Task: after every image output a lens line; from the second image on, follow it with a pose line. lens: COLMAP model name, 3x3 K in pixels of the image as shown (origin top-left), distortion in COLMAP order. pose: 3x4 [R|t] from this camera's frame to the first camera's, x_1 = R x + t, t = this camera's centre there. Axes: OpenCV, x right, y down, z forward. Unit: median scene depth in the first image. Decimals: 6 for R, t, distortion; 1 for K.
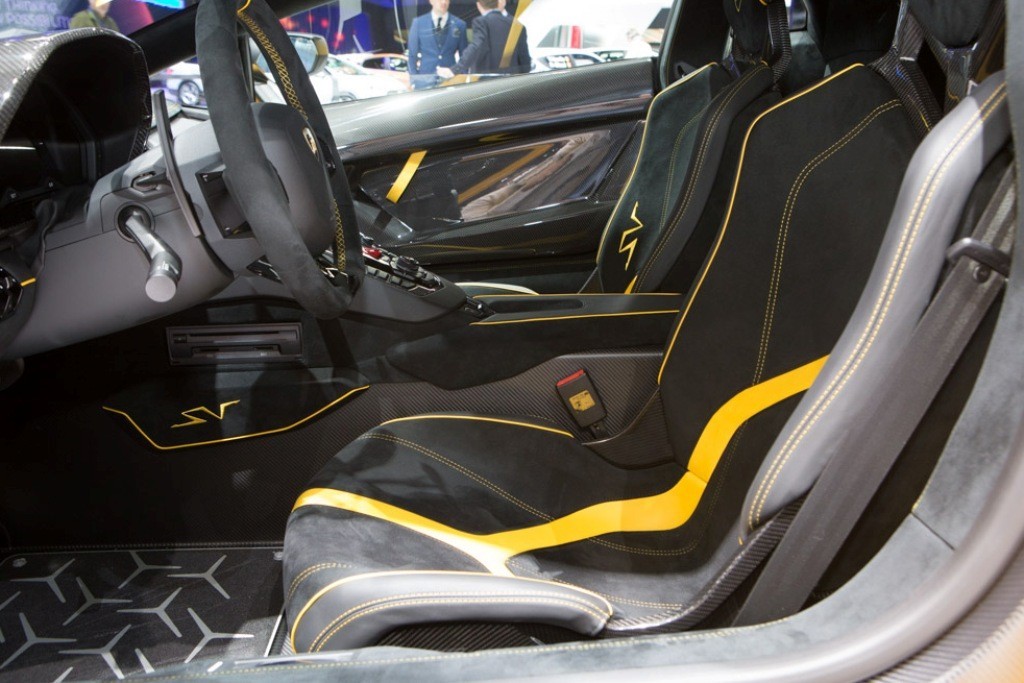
lens RADIAL K [[907.2, 0, 508.6], [0, 907.2, 326.3], [0, 0, 1]] dist [0.063107, -0.239001]
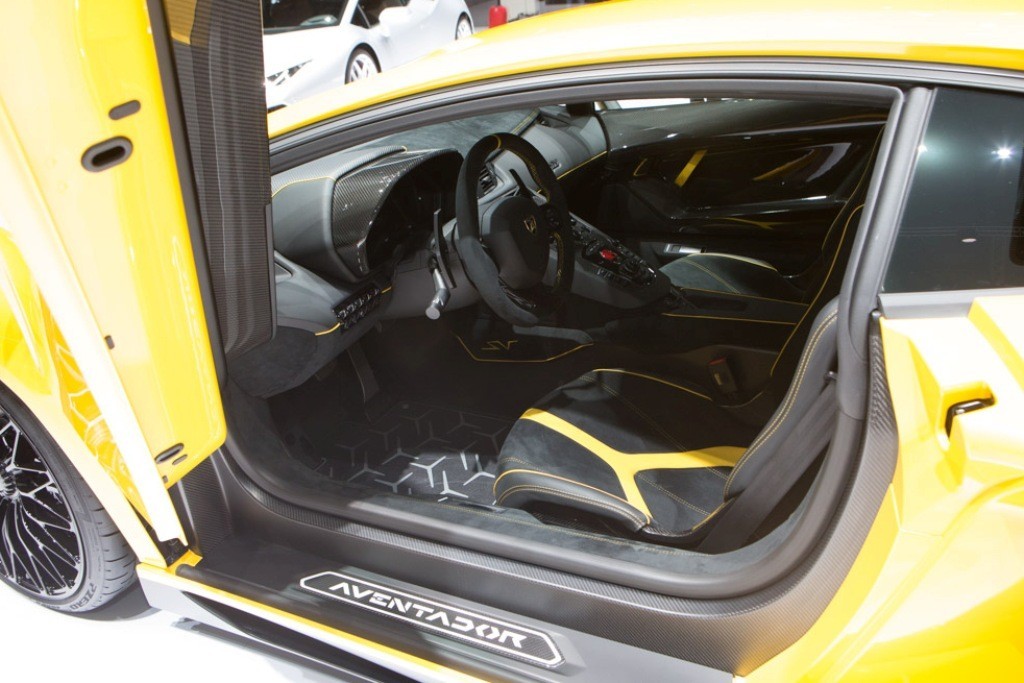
lens RADIAL K [[753.6, 0, 512.0], [0, 753.6, 341.5], [0, 0, 1]] dist [-0.000687, 0.000100]
pose [[0.888030, 0.158504, -0.431600, 0.344567], [-0.077309, 0.976810, 0.199664, -0.226721], [0.453239, -0.143941, 0.879691, -0.264265]]
